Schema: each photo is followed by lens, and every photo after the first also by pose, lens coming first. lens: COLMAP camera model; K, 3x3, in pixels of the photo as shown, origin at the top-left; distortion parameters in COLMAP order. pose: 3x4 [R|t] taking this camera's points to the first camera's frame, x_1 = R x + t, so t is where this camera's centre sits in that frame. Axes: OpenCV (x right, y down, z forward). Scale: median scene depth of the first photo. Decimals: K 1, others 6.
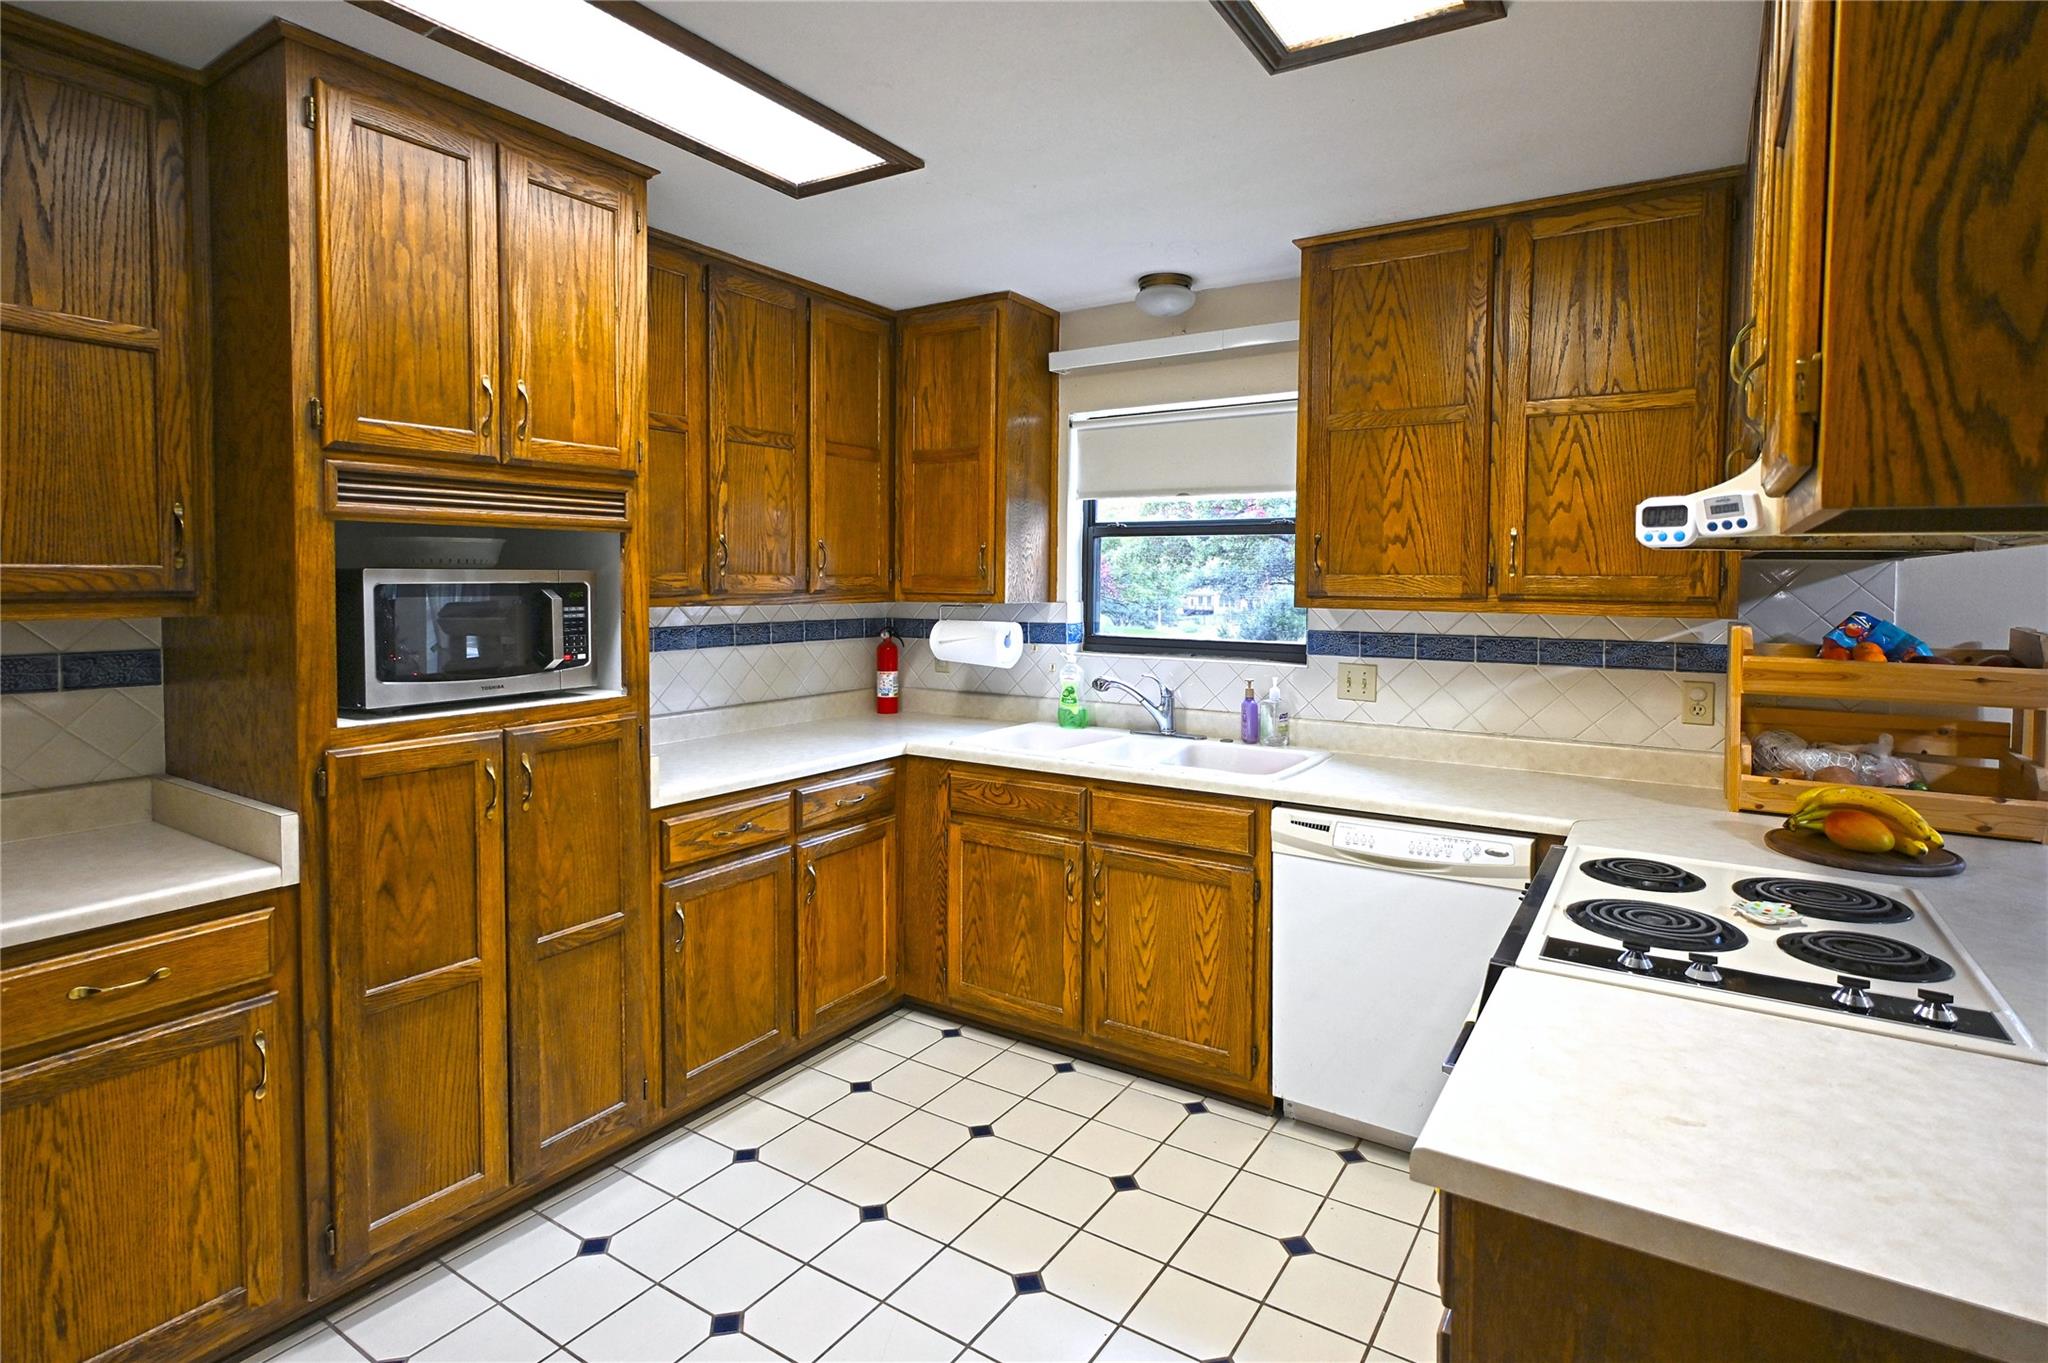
lens RADIAL K [[941.2, 0, 1028.2], [0, 941.2, 594.8], [0, 0, 1]] dist [-0.001233, 0.000487]
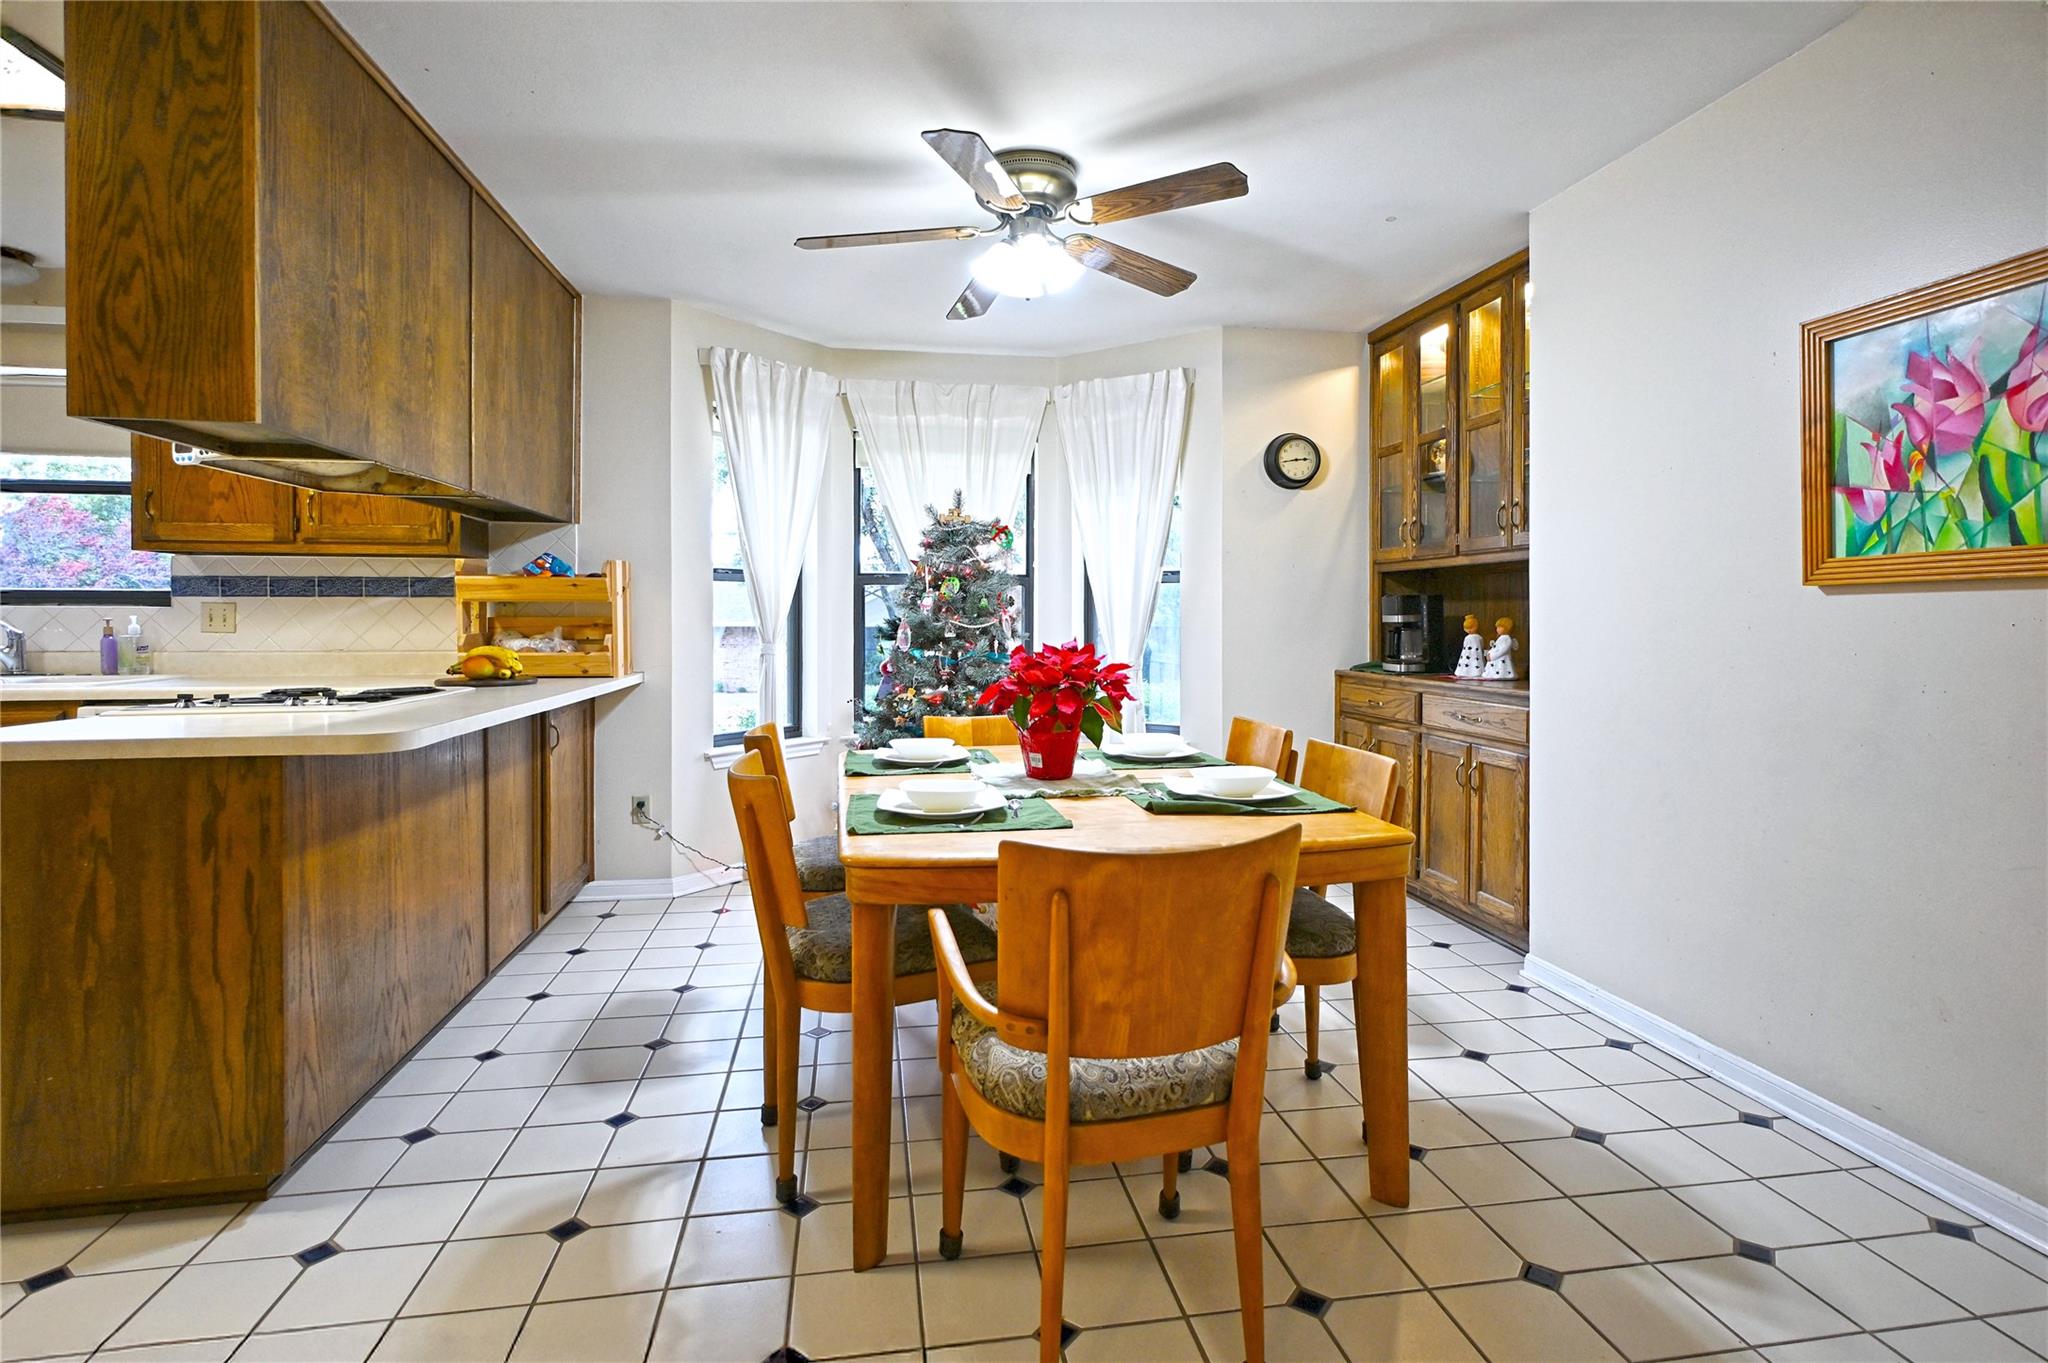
lens RADIAL K [[1015.6, 0, 1024.5], [0, 1015.6, 623.5], [0, 0, 1]] dist [0.012265, 0.000102]
pose [[0.764465, -0.006565, 0.644632, 0.339873], [0.022269, 0.999620, -0.016230, 0.168421], [-0.644280, 0.026763, 0.764321, -0.794645]]
